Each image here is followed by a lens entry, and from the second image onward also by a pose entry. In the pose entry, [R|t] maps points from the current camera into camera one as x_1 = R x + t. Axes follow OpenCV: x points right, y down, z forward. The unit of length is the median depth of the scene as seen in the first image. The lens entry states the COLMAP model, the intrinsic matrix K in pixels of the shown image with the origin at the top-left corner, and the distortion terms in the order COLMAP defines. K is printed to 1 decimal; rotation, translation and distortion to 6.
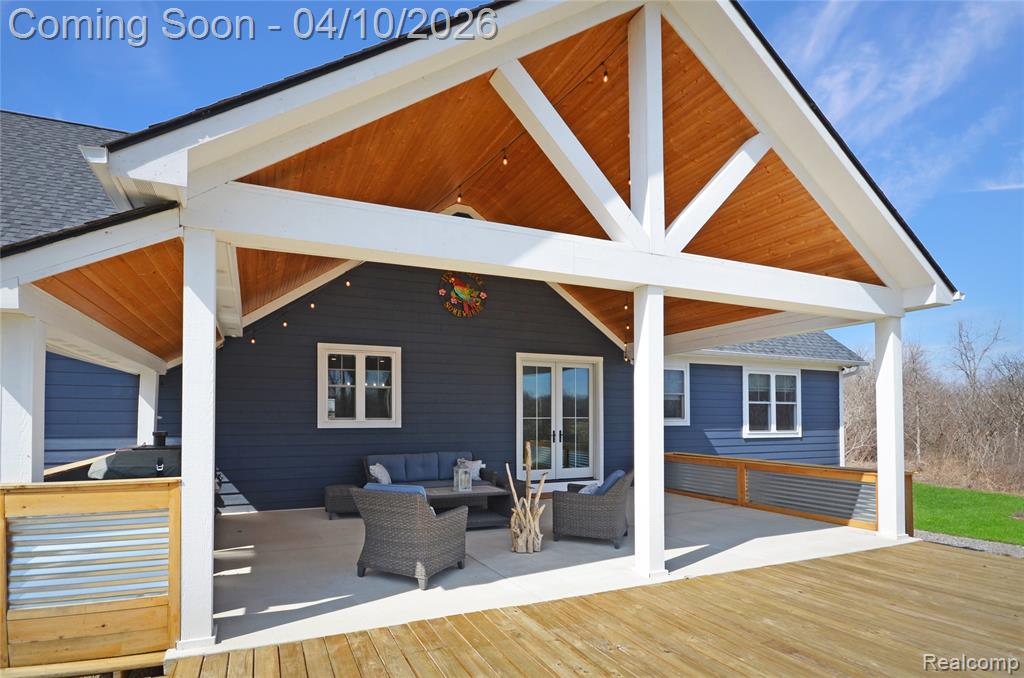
lens RADIAL K [[496.2, 0, 460.8], [0, 496.2, 308.2], [0, 0, 1]] dist [-0.015195, -0.000047]
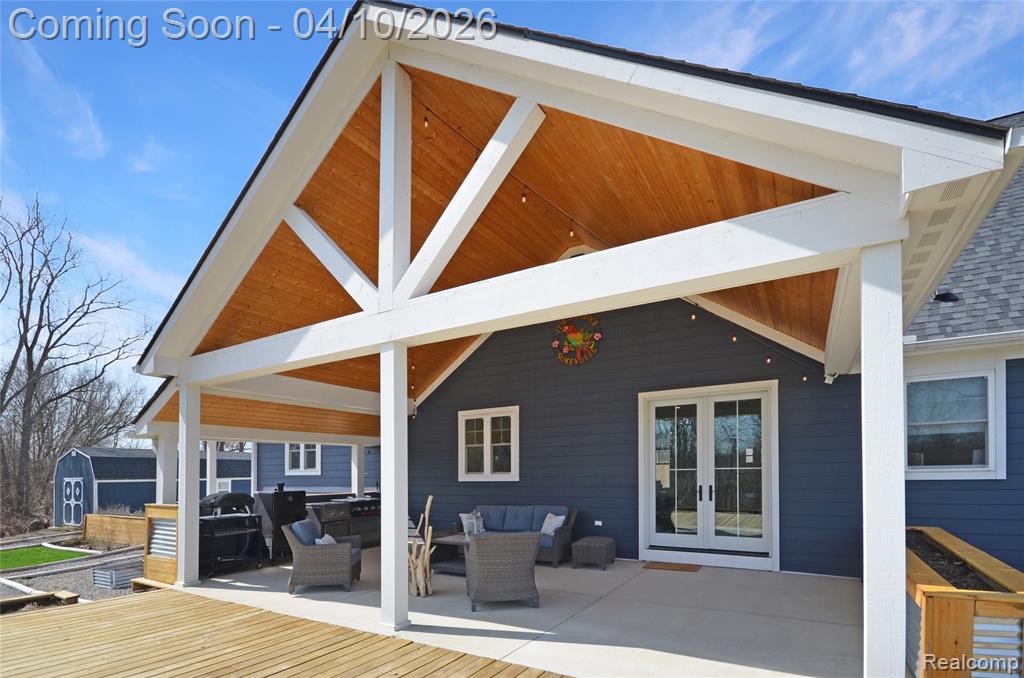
lens RADIAL K [[480.3, 0, 434.3], [0, 480.3, 362.6], [0, 0, 1]] dist [-0.011130, -0.000178]
pose [[0.562801, -0.192049, -0.803973, 0.642276], [0.191479, 0.976469, -0.099214, 0.057360], [0.804109, -0.098107, 0.586331, 0.263098]]
